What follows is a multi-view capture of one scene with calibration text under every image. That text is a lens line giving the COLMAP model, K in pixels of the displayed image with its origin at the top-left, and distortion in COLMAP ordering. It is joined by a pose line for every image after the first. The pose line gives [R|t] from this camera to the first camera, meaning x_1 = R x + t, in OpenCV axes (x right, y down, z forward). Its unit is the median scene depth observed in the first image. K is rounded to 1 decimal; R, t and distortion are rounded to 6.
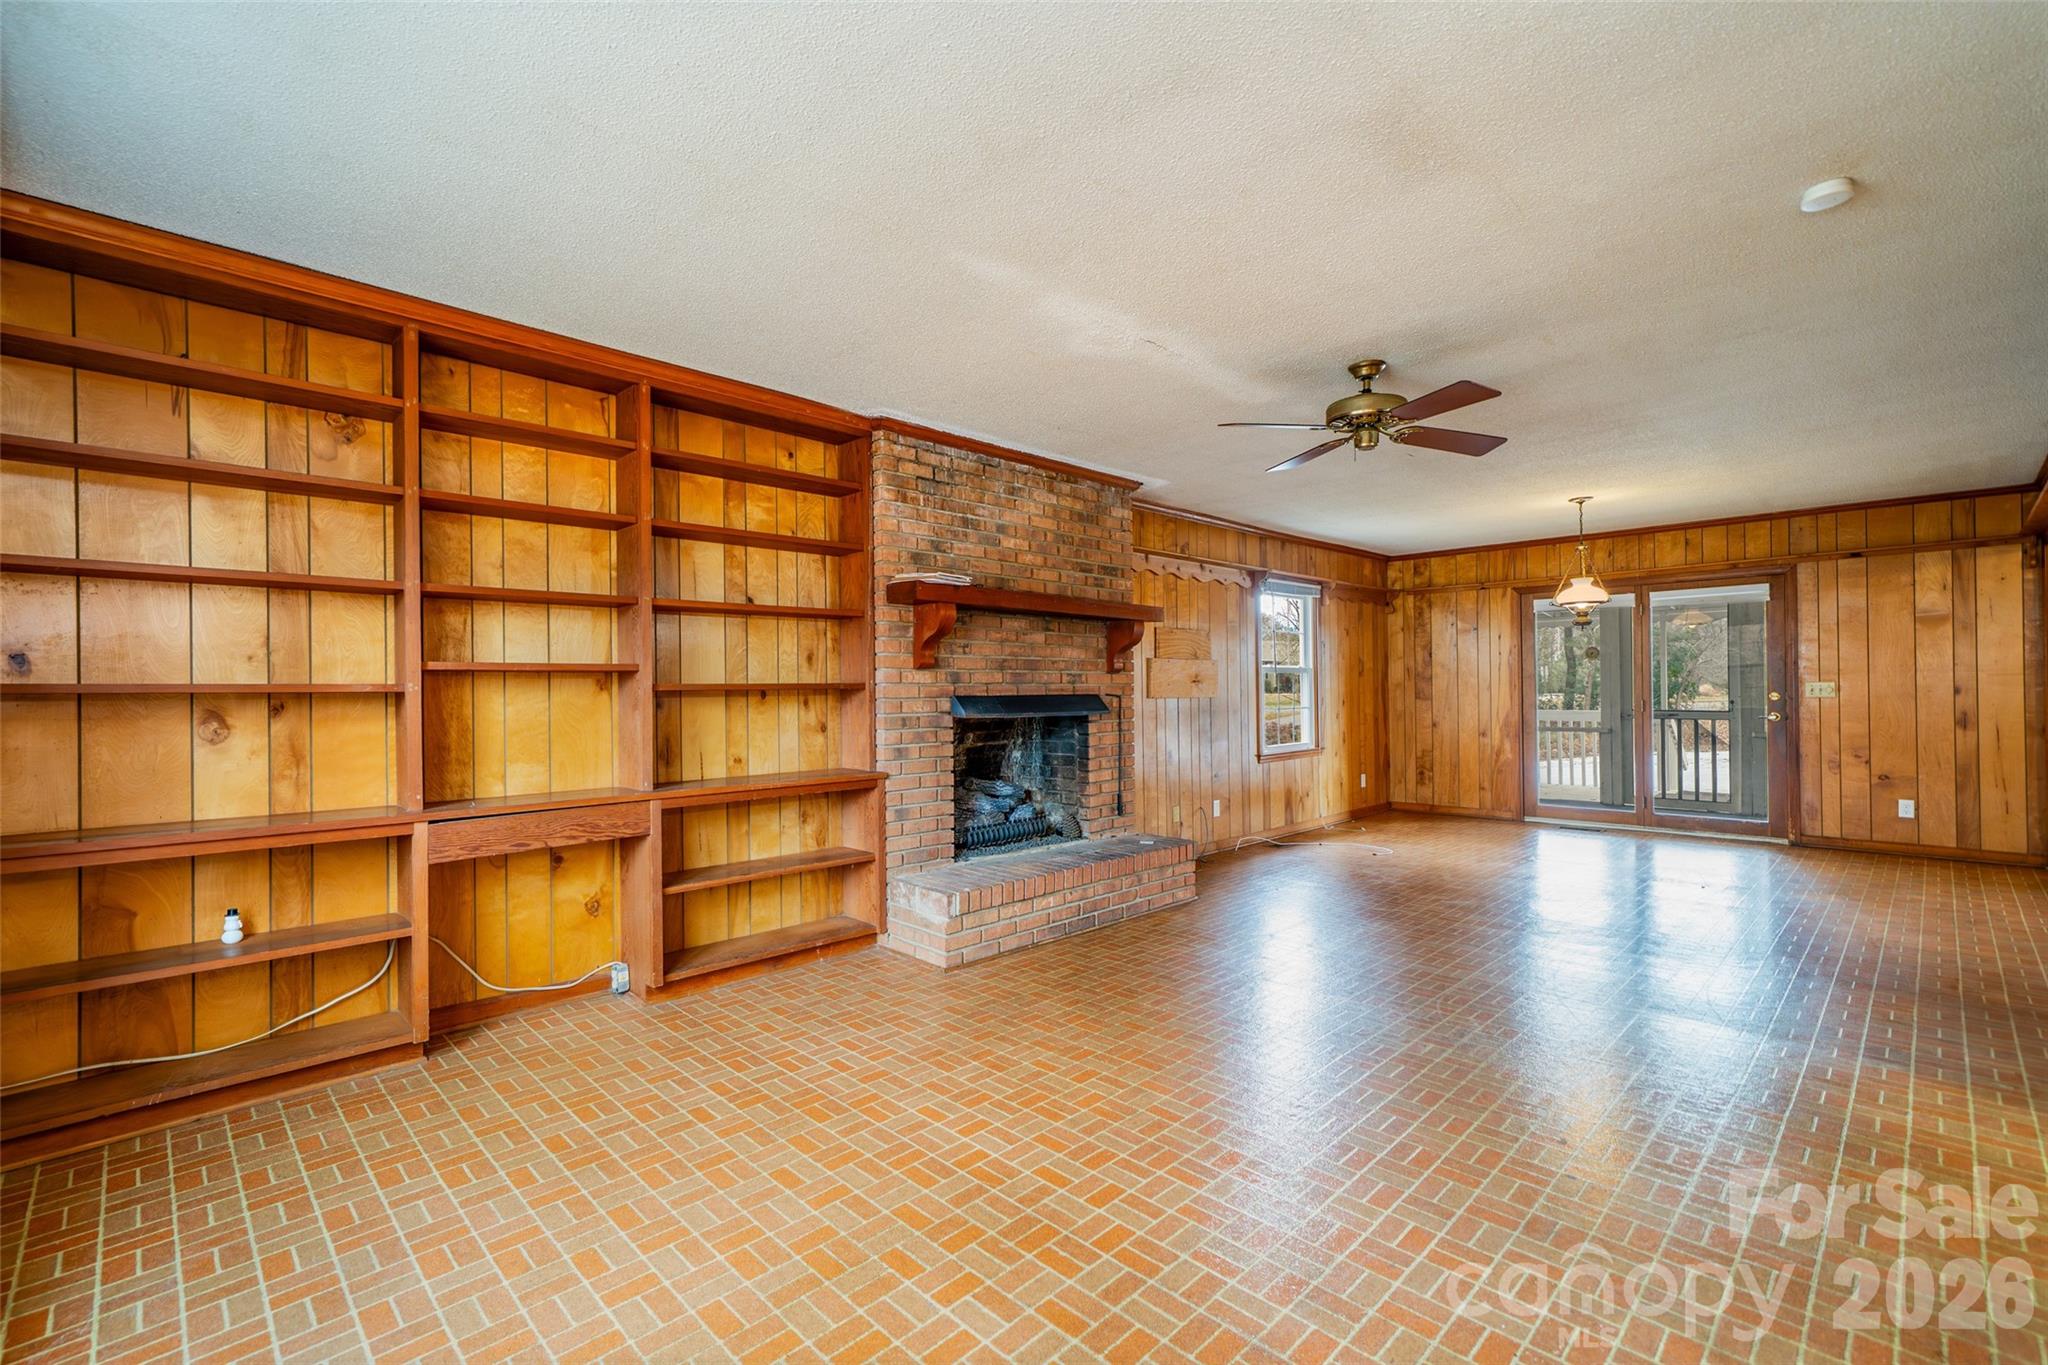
lens RADIAL K [[874.8, 0, 1026.0], [0, 874.8, 688.5], [0, 0, 1]] dist [-0.000287, 0.000137]
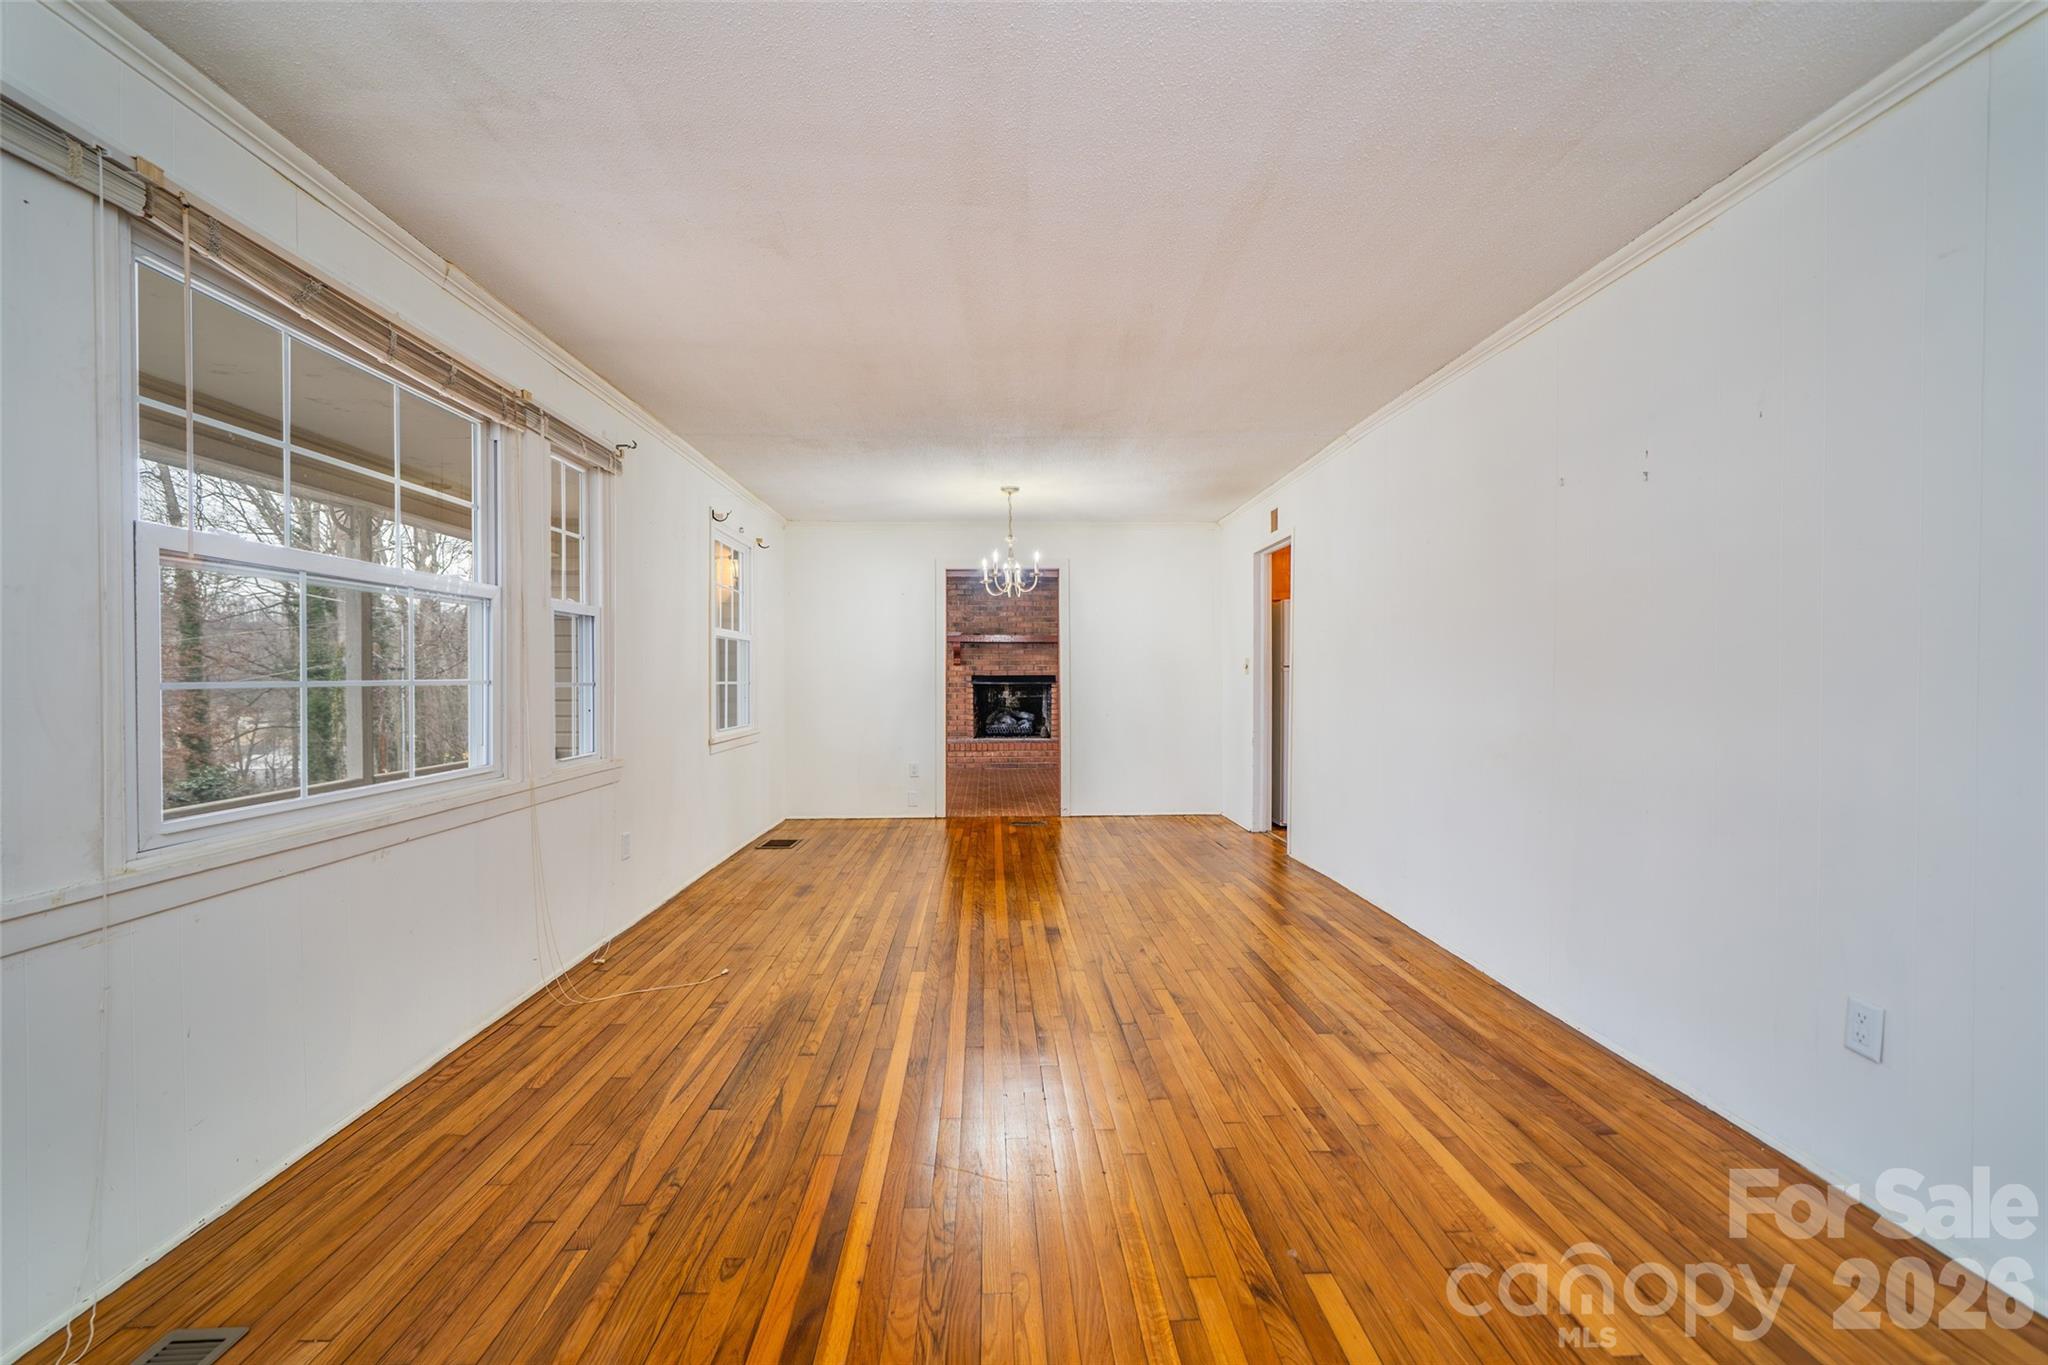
lens RADIAL K [[836.2, 0, 1028.6], [0, 836.2, 678.5], [0, 0, 1]] dist [0.000157, 0.000354]
pose [[0.737134, 0.008219, -0.675697, 1.584557], [-0.000958, 0.999938, 0.011118, -0.009440], [0.675746, -0.007548, 0.737096, -0.671546]]
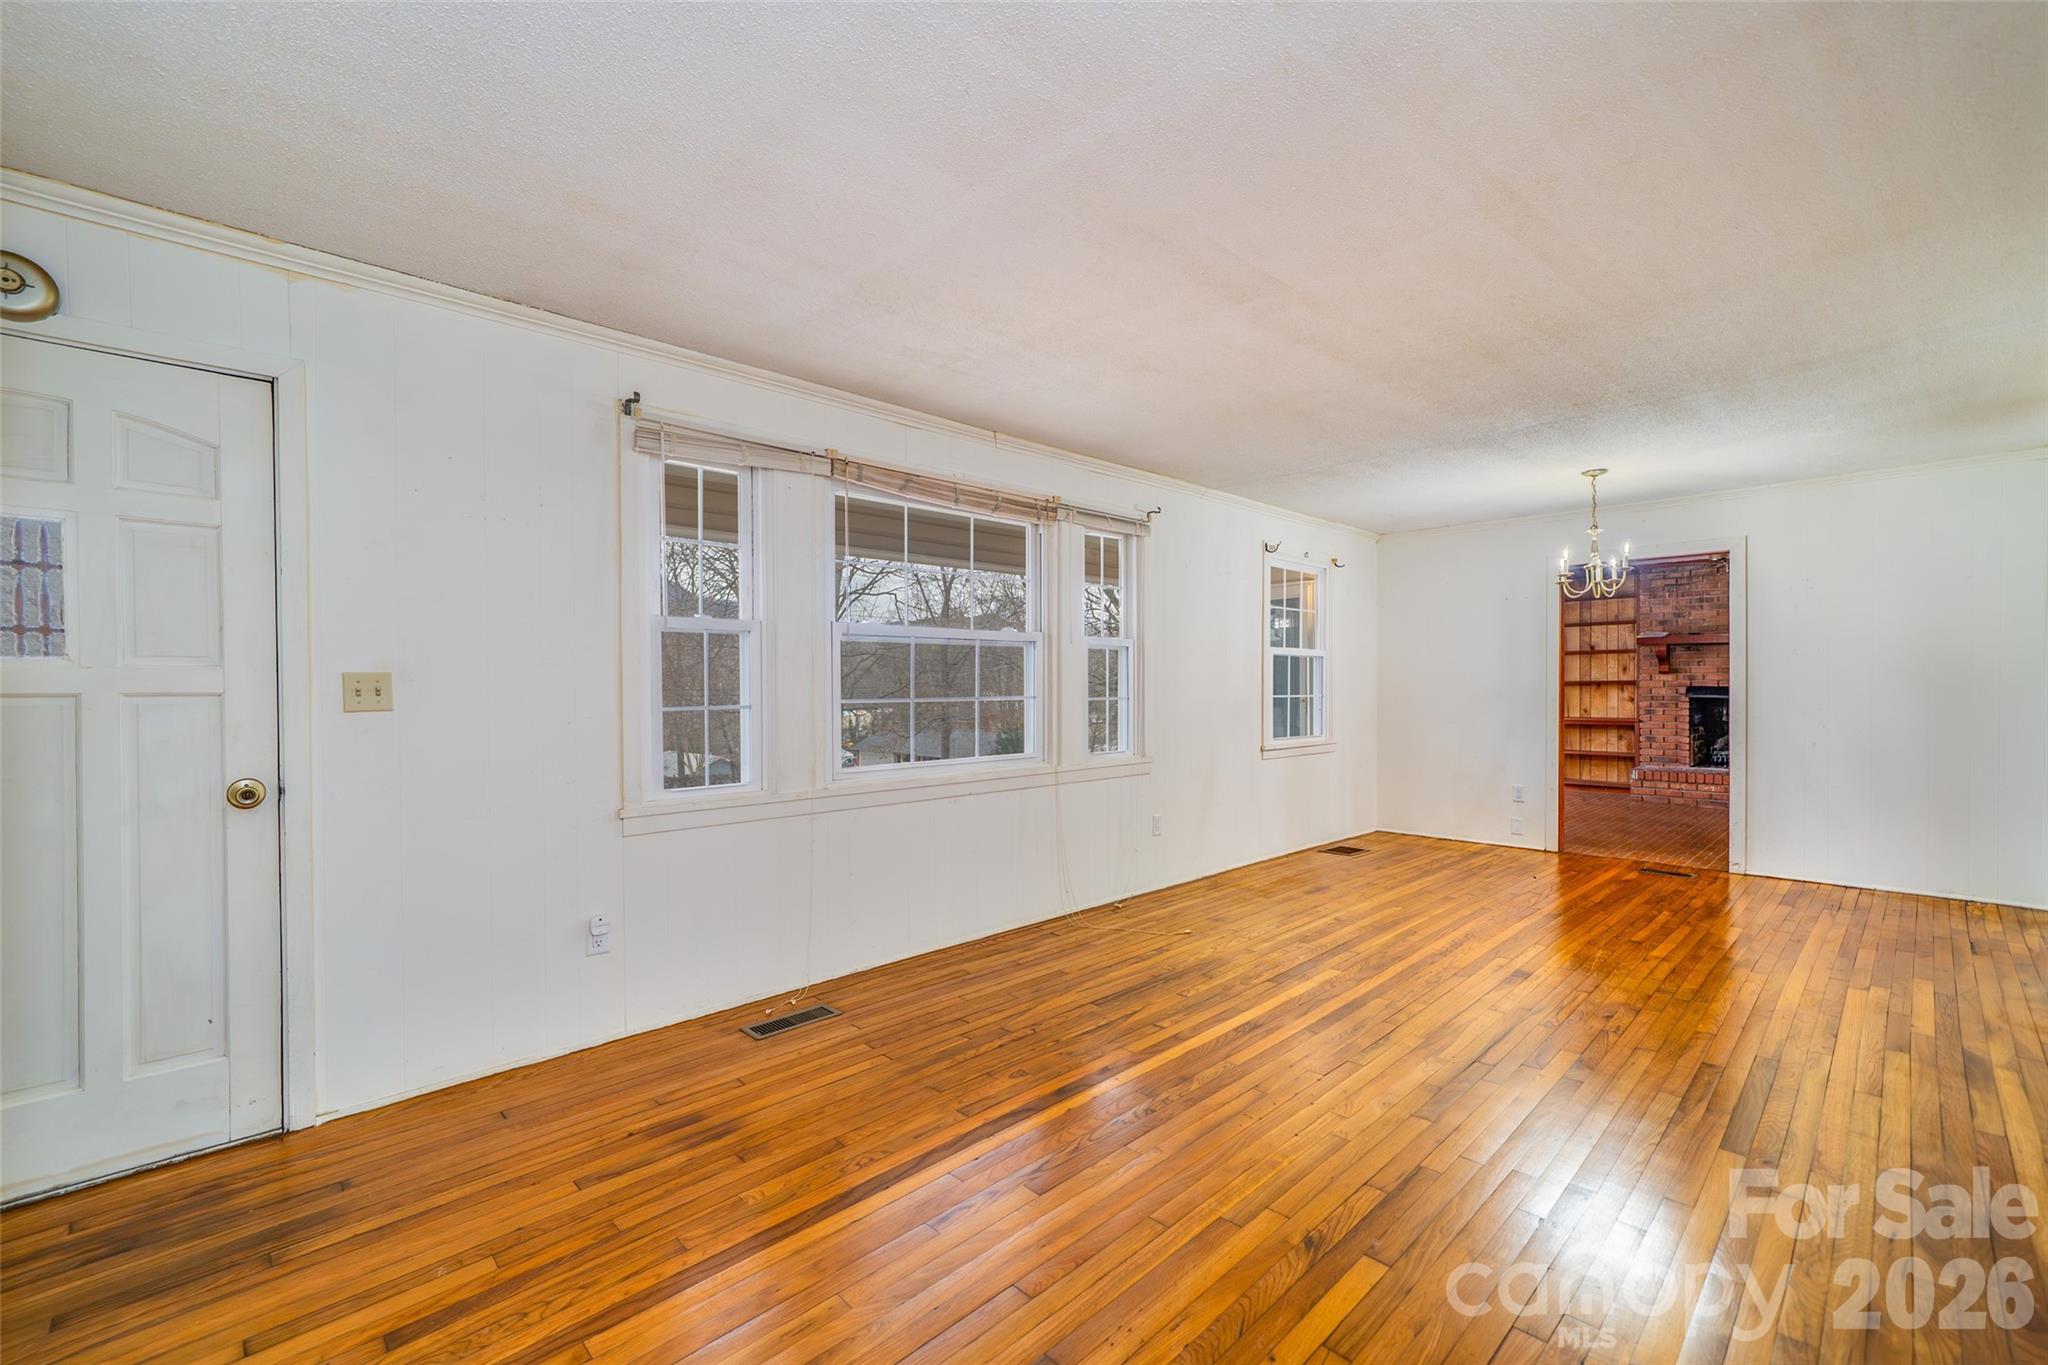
lens RADIAL K [[874.8, 0, 1026.0], [0, 874.8, 688.5], [0, 0, 1]] dist [-0.000287, 0.000137]
pose [[-0.013523, 0.012409, -0.999832, 1.828040], [0.006669, 0.999902, 0.012320, -0.020662], [0.999886, -0.006501, -0.013604, -0.488585]]
